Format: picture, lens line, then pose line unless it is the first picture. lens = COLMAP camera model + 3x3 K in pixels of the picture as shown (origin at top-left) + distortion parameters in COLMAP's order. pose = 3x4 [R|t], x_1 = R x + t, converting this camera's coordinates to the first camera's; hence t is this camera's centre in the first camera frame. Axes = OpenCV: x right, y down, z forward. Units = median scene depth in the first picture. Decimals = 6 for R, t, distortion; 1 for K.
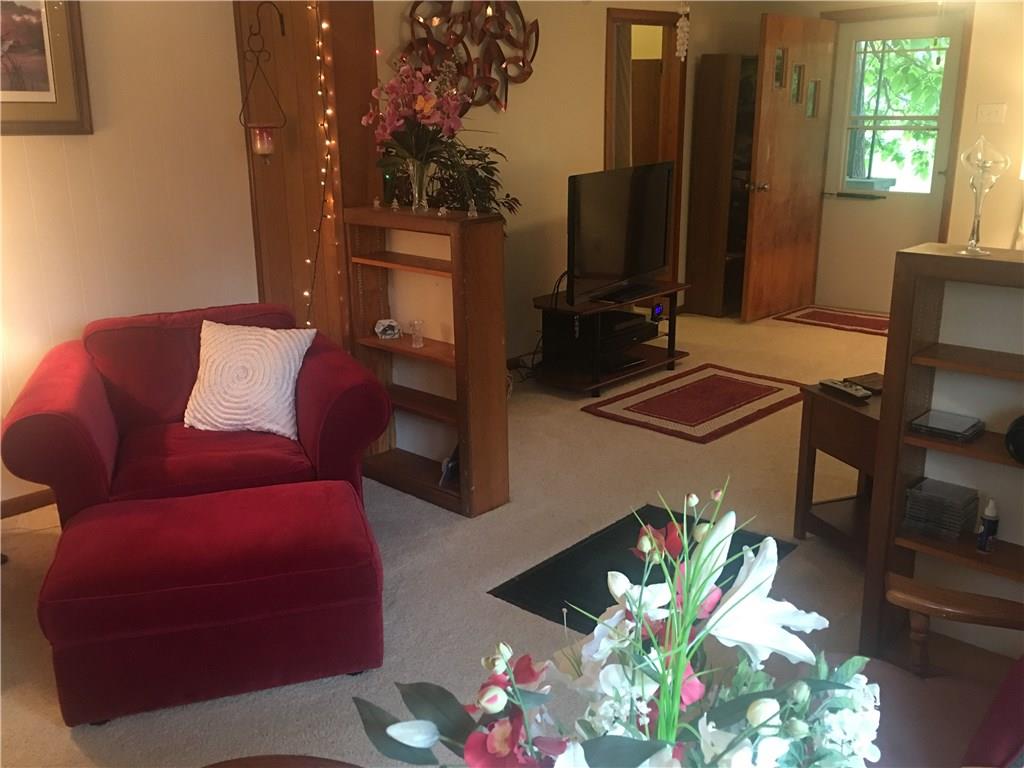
lens RADIAL K [[968.8, 0, 511.5], [0, 968.8, 383.8], [0, 0, 1]] dist [0.050218, 0.000000]
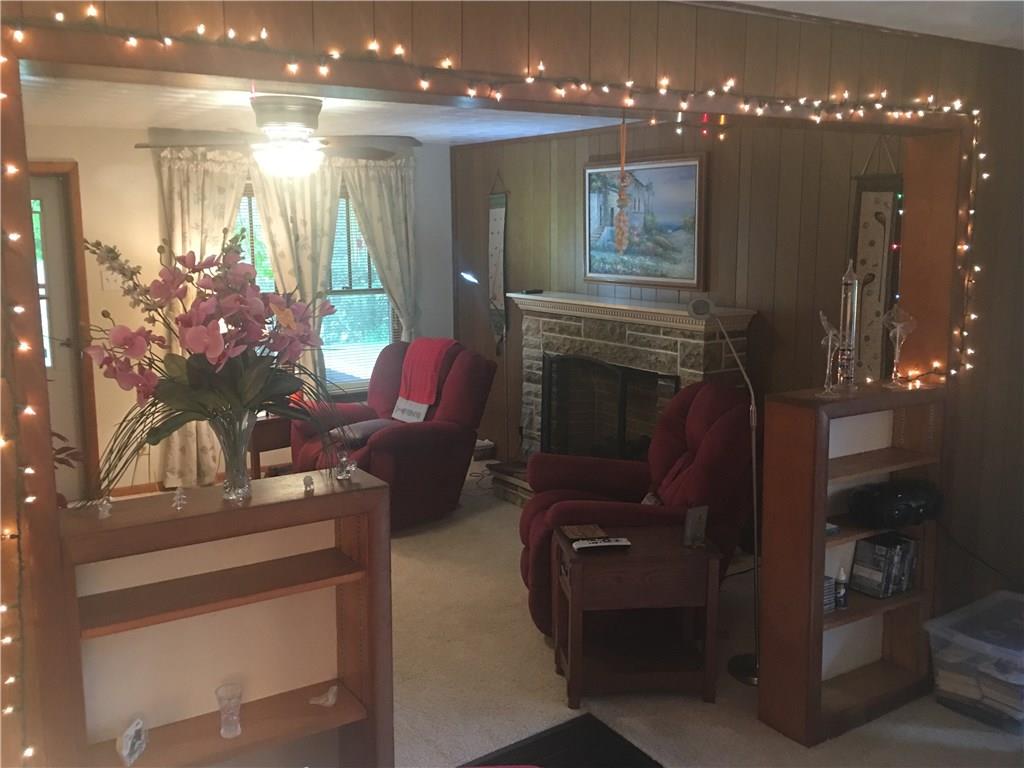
lens RADIAL K [[968.8, 0, 509.8], [0, 968.8, 382.1], [0, 0, 1]] dist [0.050218, 0.000000]
pose [[0.250917, -0.137368, 0.958212, -0.377937], [0.271605, 0.960107, 0.066517, -0.148113], [-0.929124, 0.243565, 0.278217, 0.428763]]
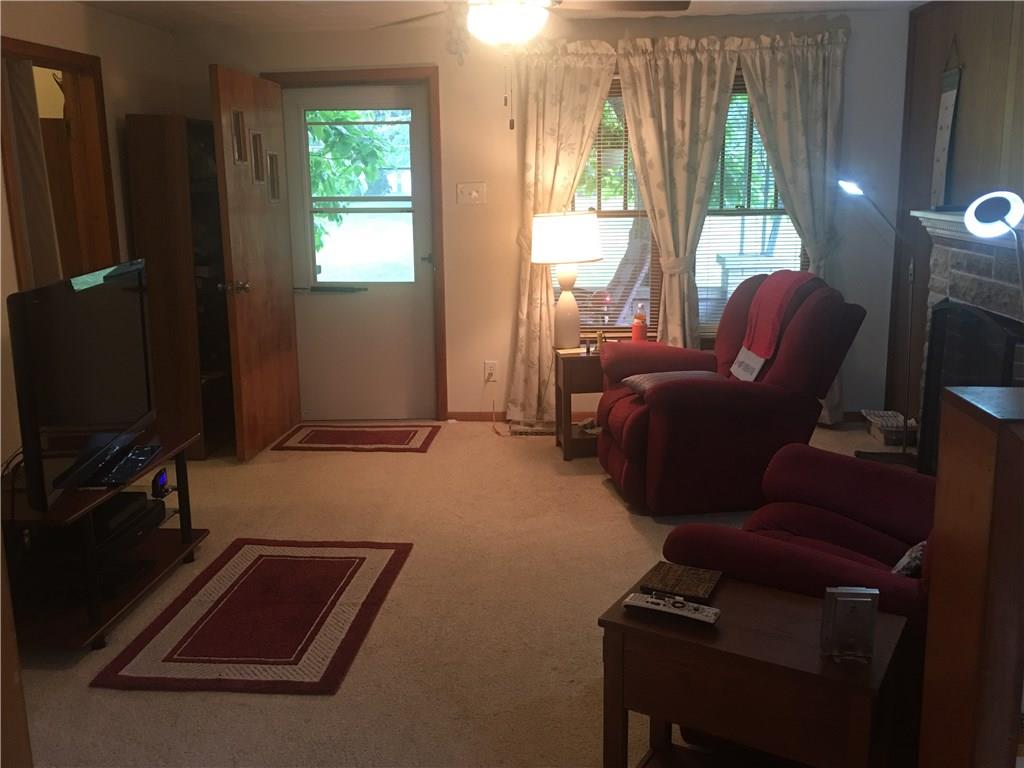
lens RADIAL K [[968.8, 0, 511.5], [0, 968.8, 382.6], [0, 0, 1]] dist [0.050218, 0.000000]
pose [[0.787634, -0.125871, 0.603150, -0.053668], [0.177172, 0.983835, -0.026046, -0.079166], [-0.590121, 0.127376, 0.797203, 0.309154]]
